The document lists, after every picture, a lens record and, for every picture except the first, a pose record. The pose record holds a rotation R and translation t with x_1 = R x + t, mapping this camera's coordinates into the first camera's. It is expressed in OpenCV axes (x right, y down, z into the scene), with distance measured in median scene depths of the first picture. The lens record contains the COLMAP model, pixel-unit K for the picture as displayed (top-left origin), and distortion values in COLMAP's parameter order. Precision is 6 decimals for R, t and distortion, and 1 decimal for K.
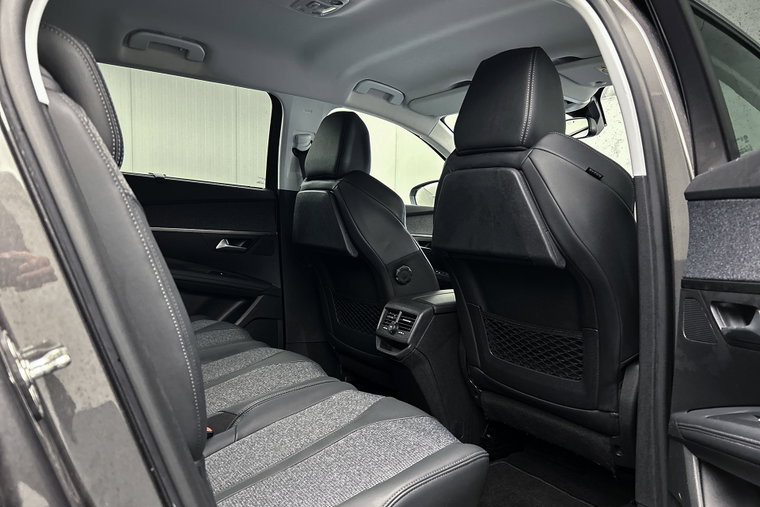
lens RADIAL K [[565.4, 0, 380.3], [0, 565.4, 261.2], [0, 0, 1]] dist [0.090544, -0.125001]
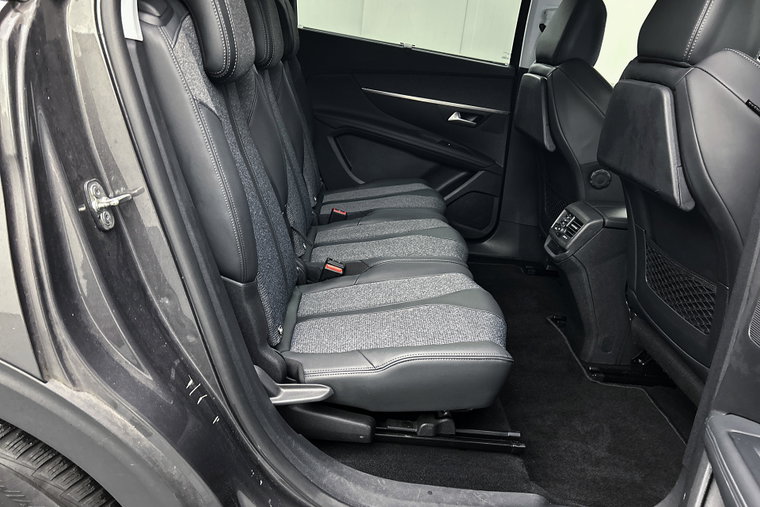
lens RADIAL K [[565.4, 0, 380.3], [0, 565.4, 261.2], [0, 0, 1]] dist [0.090544, -0.125001]
pose [[0.826389, 0.268546, -0.494939, 0.247604], [-0.140183, 0.949395, 0.281066, -0.062315], [0.545372, -0.162887, 0.822215, -0.009016]]
